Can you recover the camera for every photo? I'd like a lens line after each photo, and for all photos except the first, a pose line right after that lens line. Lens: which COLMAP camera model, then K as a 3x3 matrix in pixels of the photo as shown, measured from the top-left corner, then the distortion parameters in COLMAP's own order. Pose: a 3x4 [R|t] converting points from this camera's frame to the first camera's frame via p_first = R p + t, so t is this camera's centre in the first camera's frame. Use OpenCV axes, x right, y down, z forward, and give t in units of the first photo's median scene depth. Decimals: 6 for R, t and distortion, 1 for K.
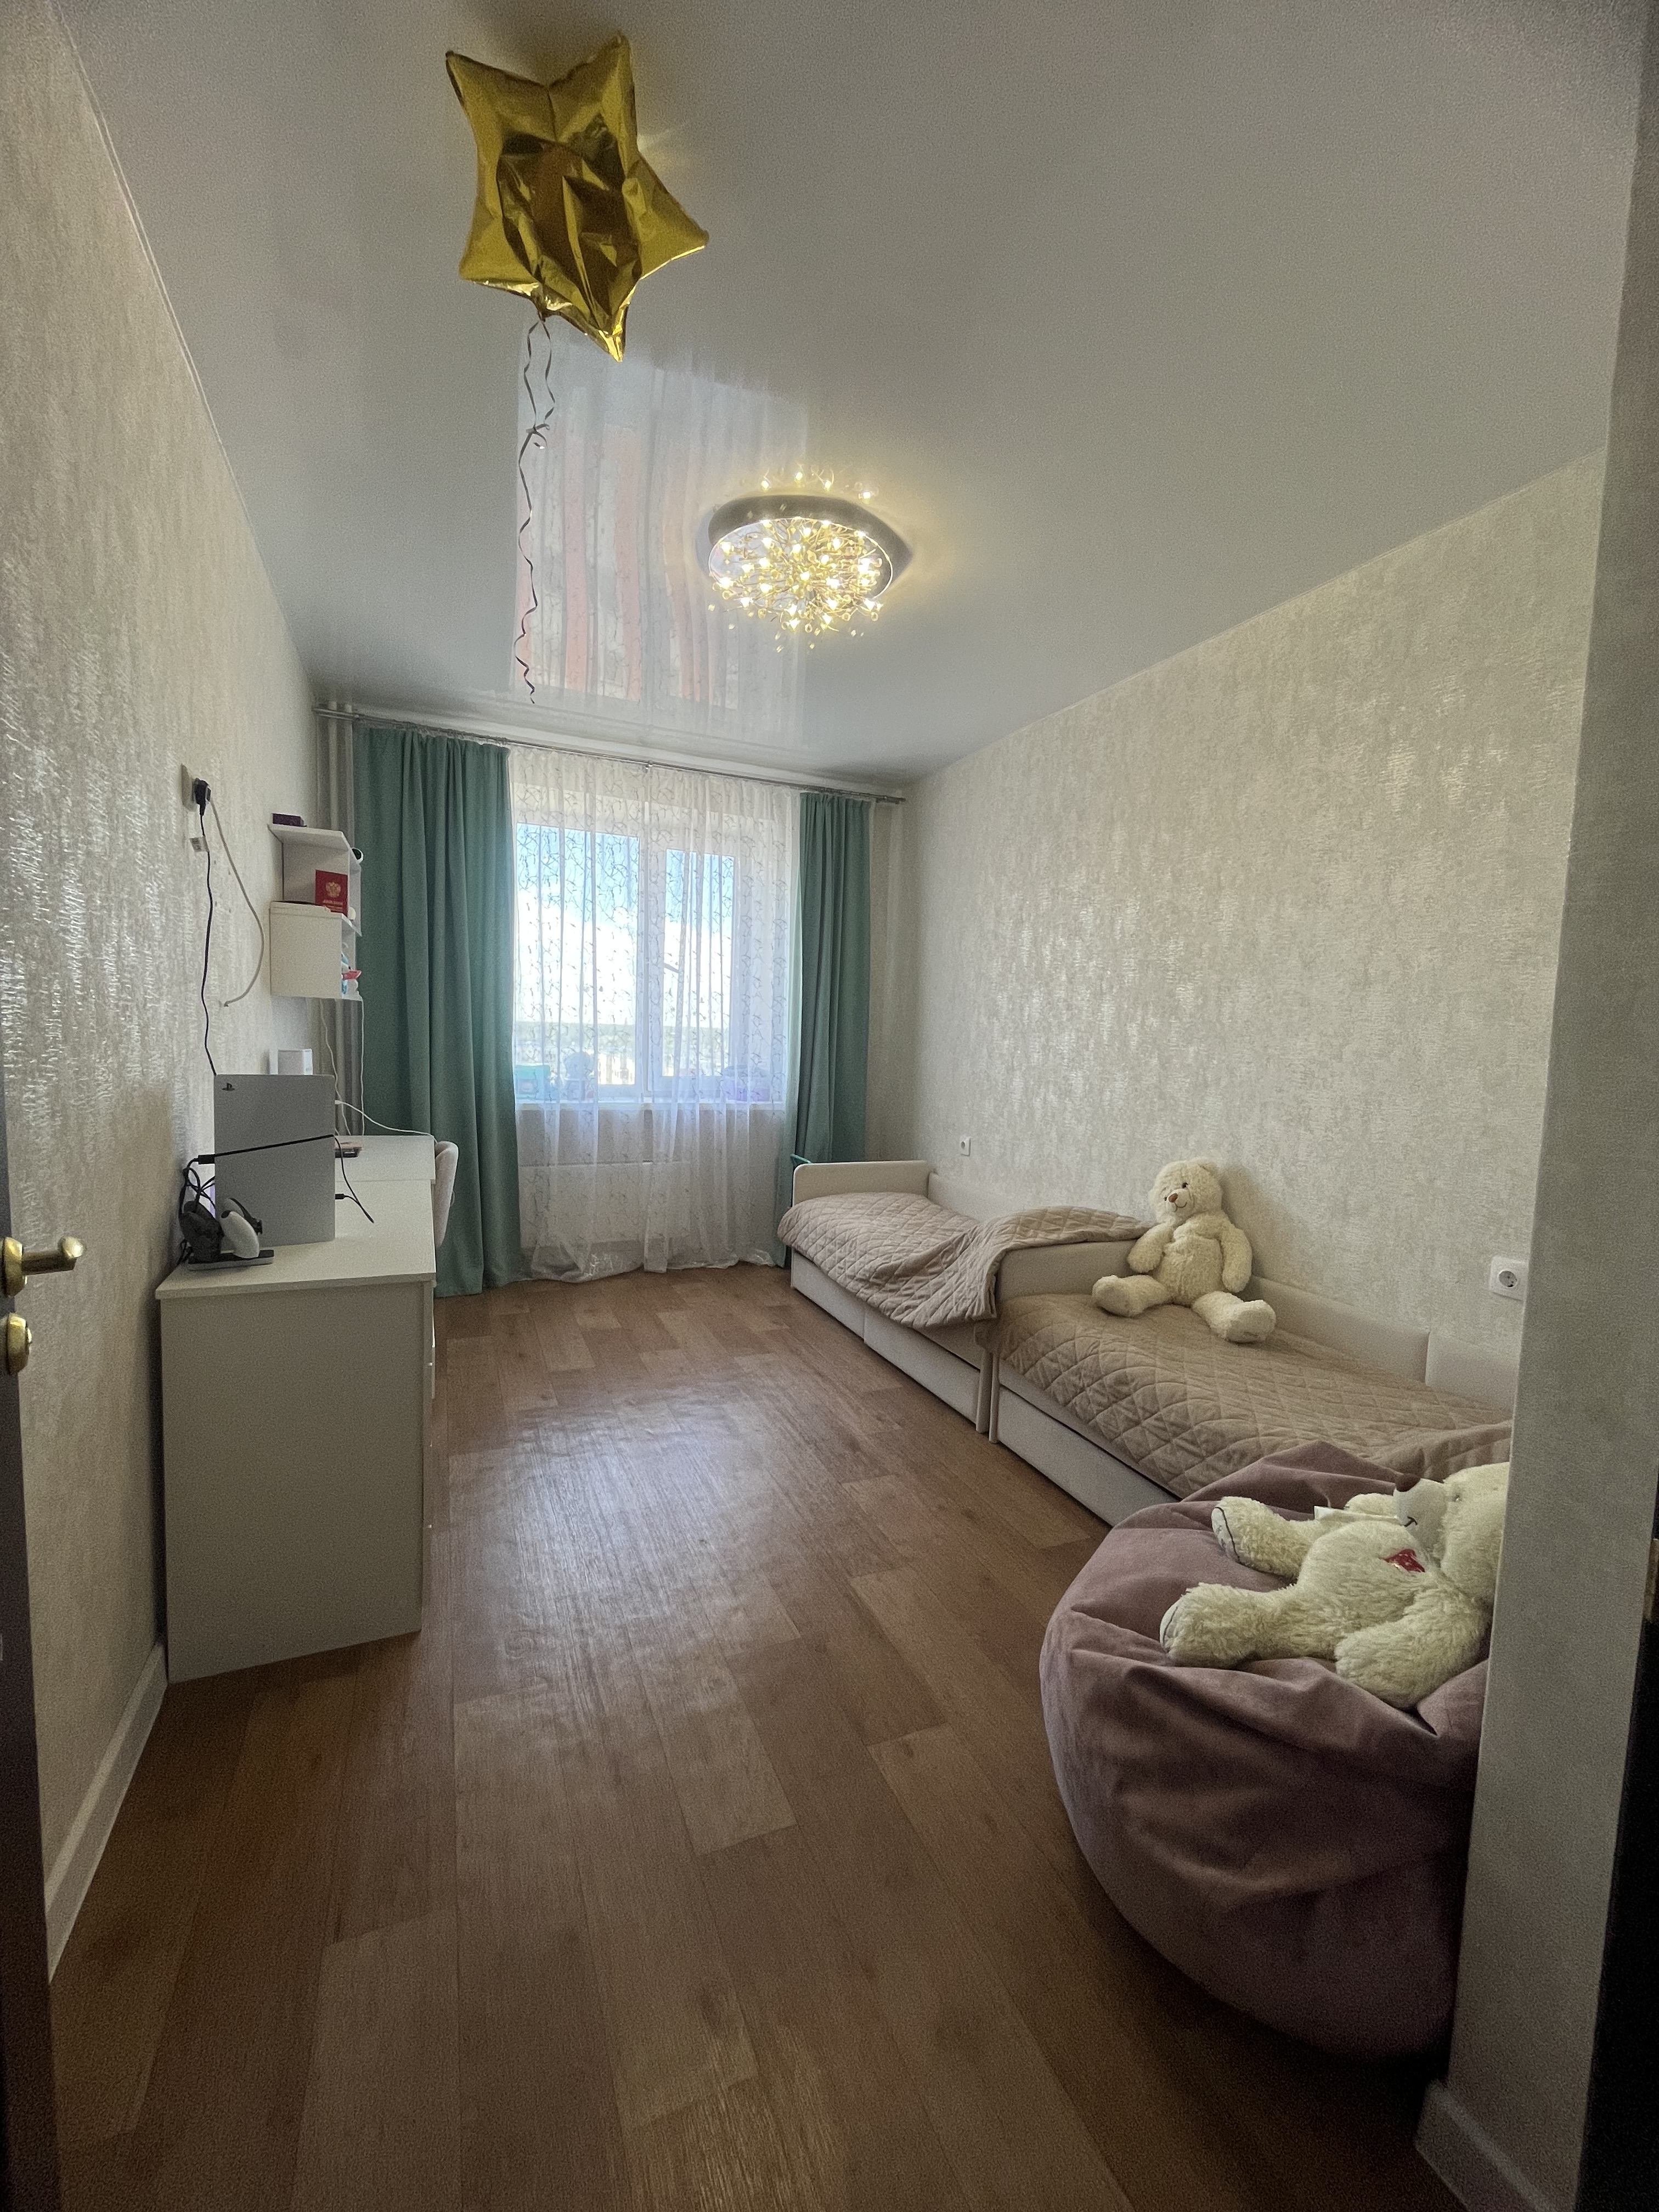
lens RADIAL K [[894.7, 0, 828.5], [0, 894.7, 1101.4], [0, 0, 1]] dist [-0.004209, 0.000278]
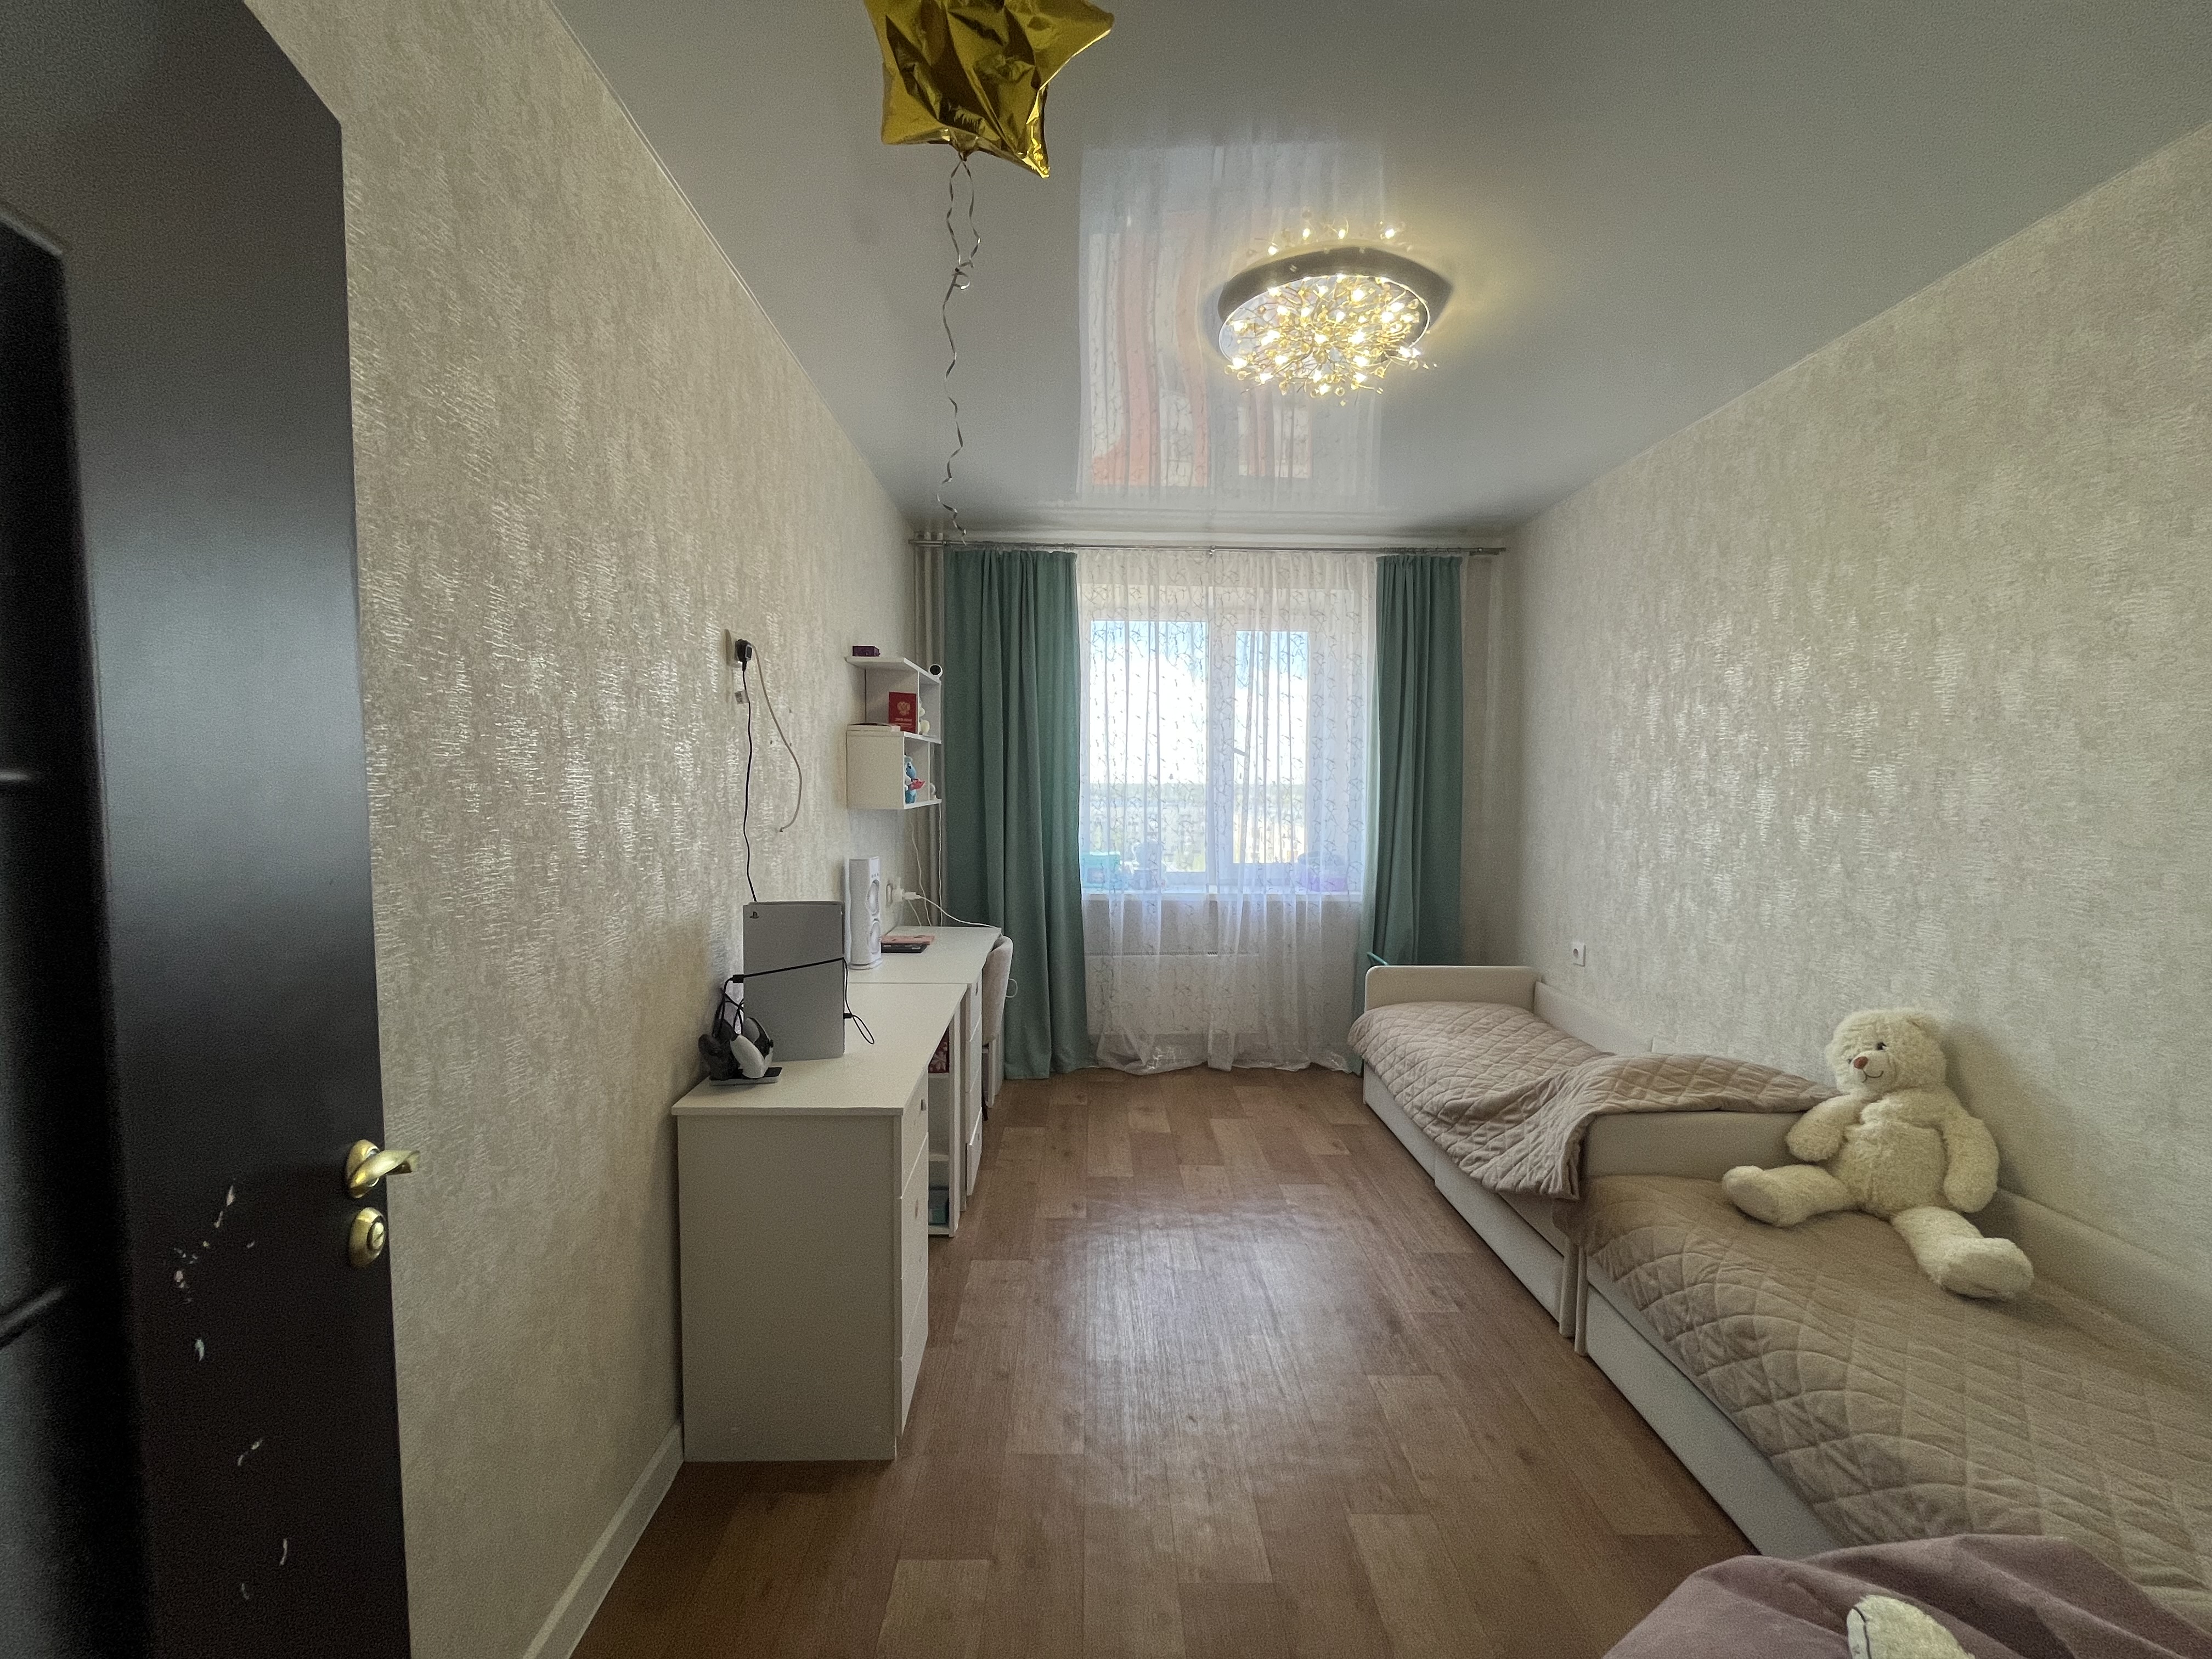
lens RADIAL K [[894.7, 0, 1103.1], [0, 894.7, 834.3], [0, 0, 1]] dist [-0.004209, 0.000278]
pose [[0.923638, -0.005557, -0.383225, 0.093743], [-0.005754, 0.999581, -0.028363, -0.053468], [0.383222, 0.028403, 0.923219, 0.085517]]
